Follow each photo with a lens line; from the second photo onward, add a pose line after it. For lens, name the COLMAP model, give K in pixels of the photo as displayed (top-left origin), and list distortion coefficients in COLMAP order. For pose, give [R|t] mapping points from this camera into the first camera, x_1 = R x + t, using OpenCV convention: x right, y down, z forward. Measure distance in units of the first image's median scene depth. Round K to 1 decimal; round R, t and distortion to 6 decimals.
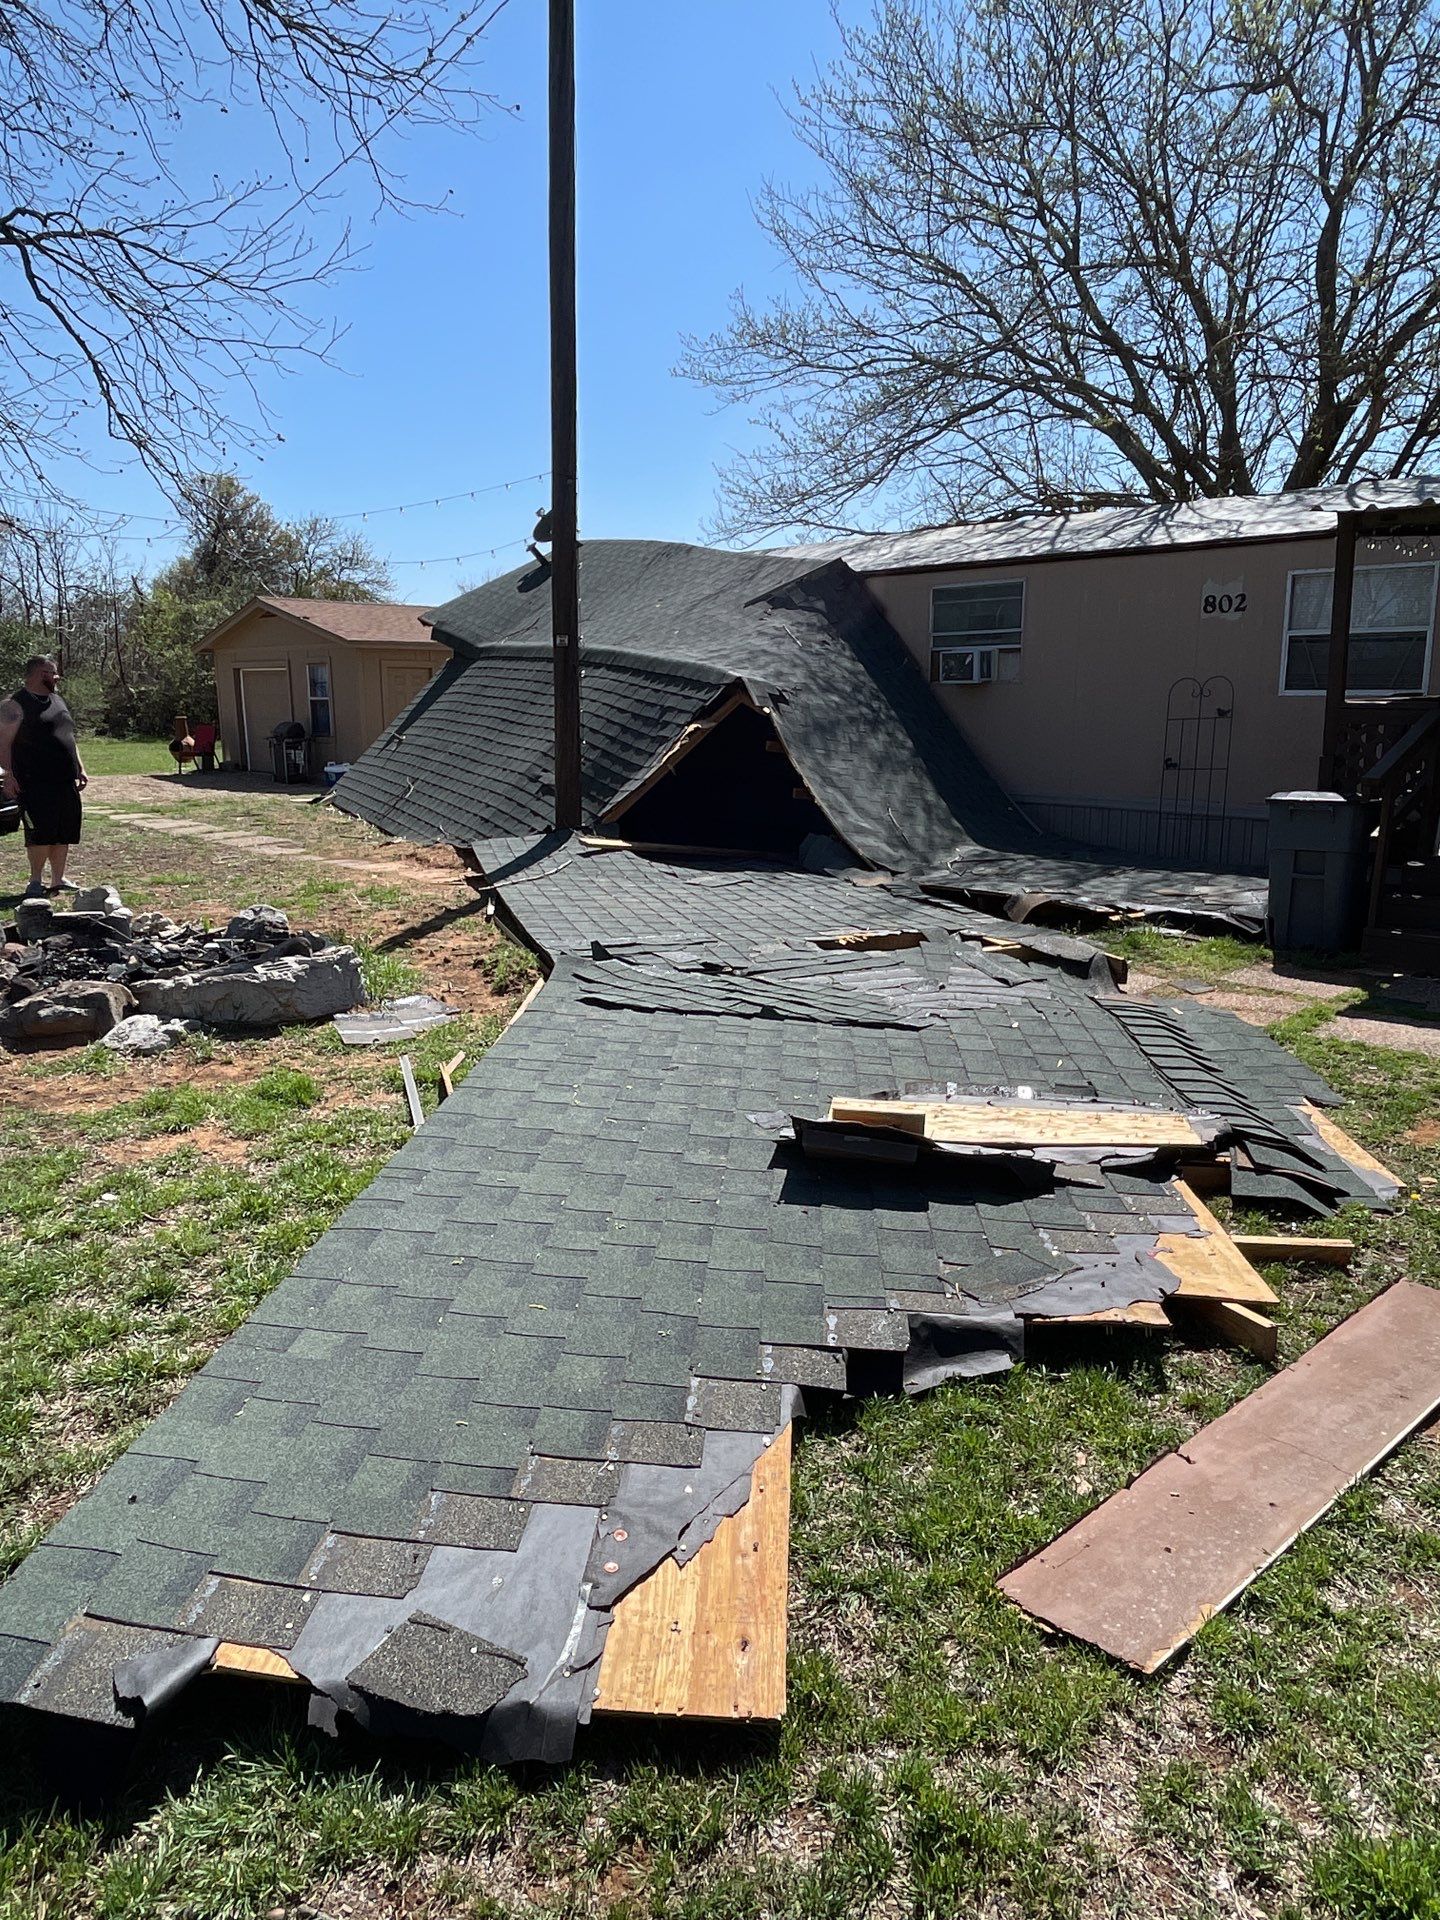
lens RADIAL K [[1461.5, 0, 717.8], [0, 1461.5, 951.8], [0, 0, 1]] dist [0.080729, -0.106465]
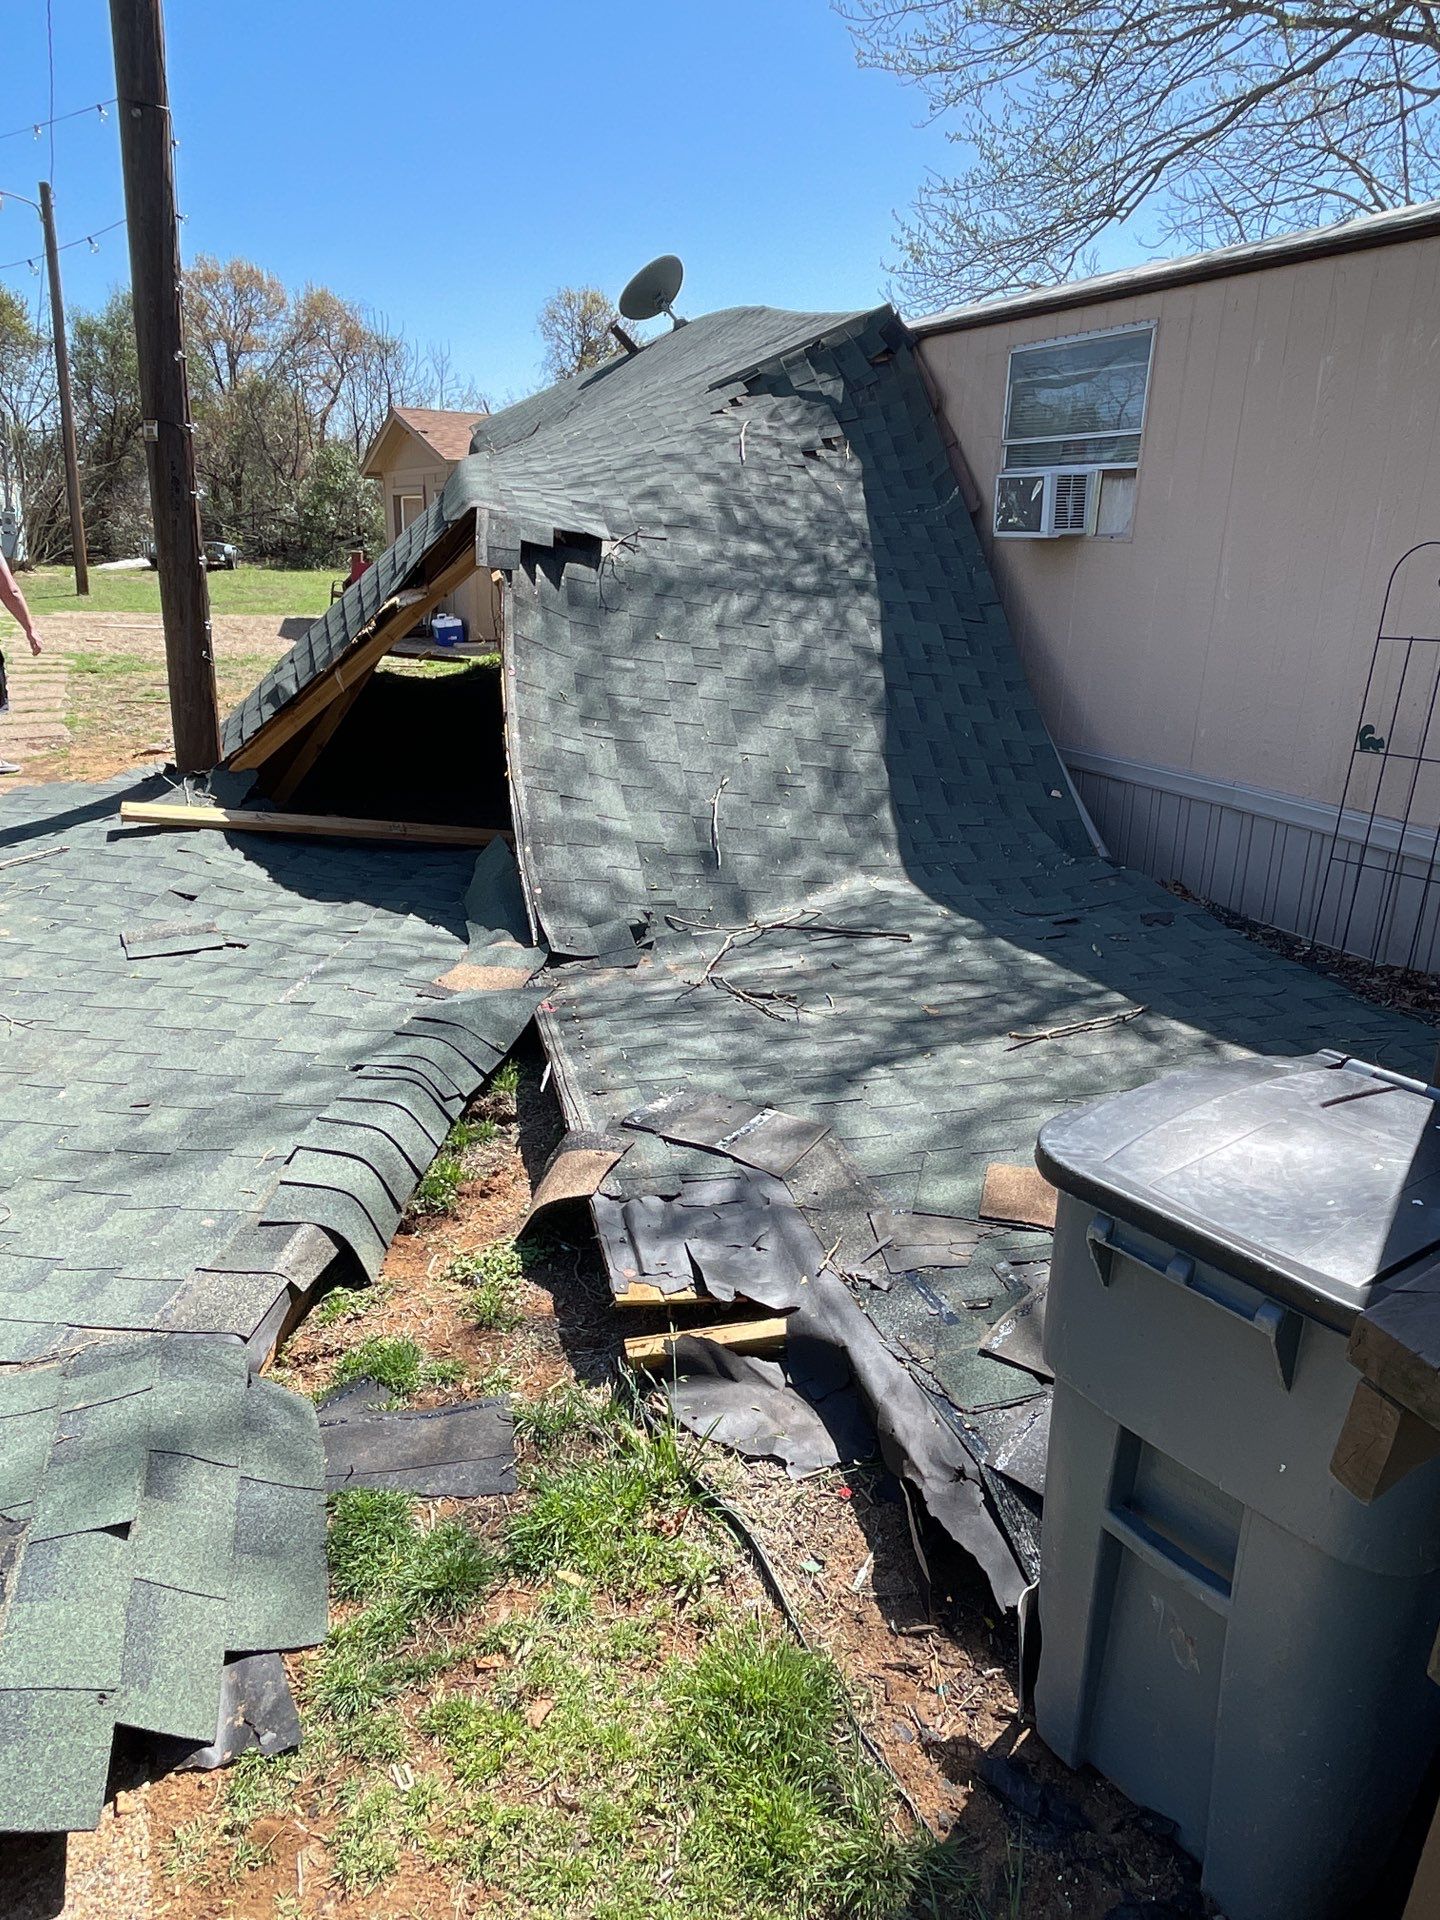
lens RADIAL K [[1461.5, 0, 717.8], [0, 1461.5, 951.8], [0, 0, 1]] dist [0.080729, -0.106465]
pose [[0.950225, 0.114963, -0.289578, 0.223624], [-0.081939, 0.988927, 0.123731, -0.084699], [0.300596, -0.093844, 0.949124, 0.412501]]
